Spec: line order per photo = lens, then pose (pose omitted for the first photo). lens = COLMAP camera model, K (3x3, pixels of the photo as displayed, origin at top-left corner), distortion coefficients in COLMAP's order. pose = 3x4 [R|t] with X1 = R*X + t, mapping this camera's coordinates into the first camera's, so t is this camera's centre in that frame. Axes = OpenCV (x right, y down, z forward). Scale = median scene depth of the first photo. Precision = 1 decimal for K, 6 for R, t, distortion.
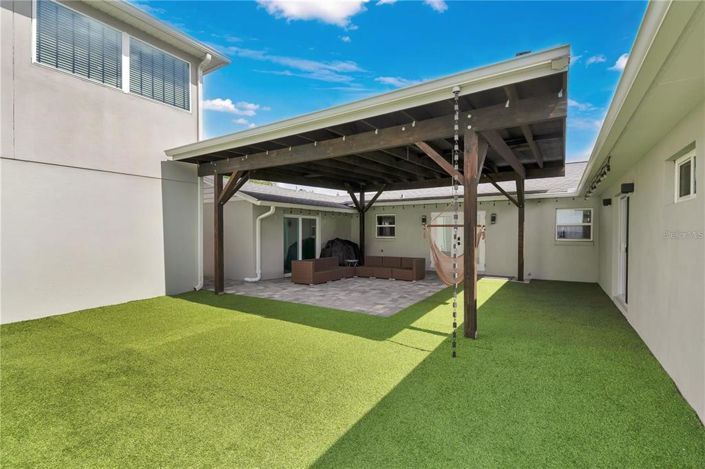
lens RADIAL K [[328.4, 0, 352.6], [0, 328.4, 237.9], [0, 0, 1]] dist [-0.000825, -0.000216]
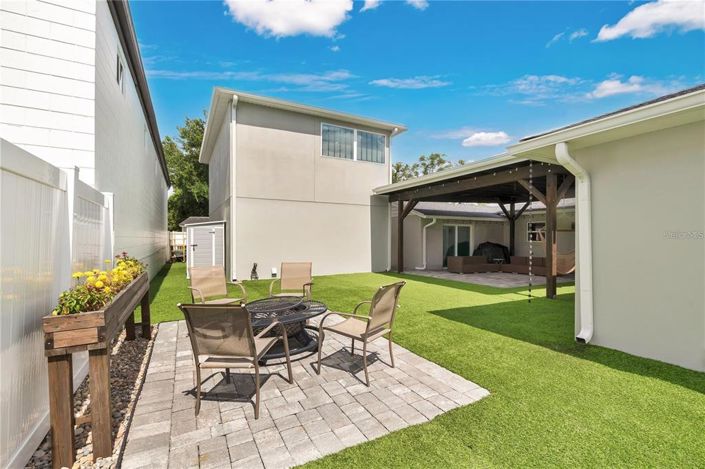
lens RADIAL K [[328.4, 0, 352.6], [0, 328.4, 237.9], [0, 0, 1]] dist [-0.000825, -0.000216]
pose [[0.873708, 0.003569, -0.486437, 0.150382], [-0.013946, 0.999746, -0.017715, 0.020812], [0.486251, 0.022261, 0.873536, -0.456614]]
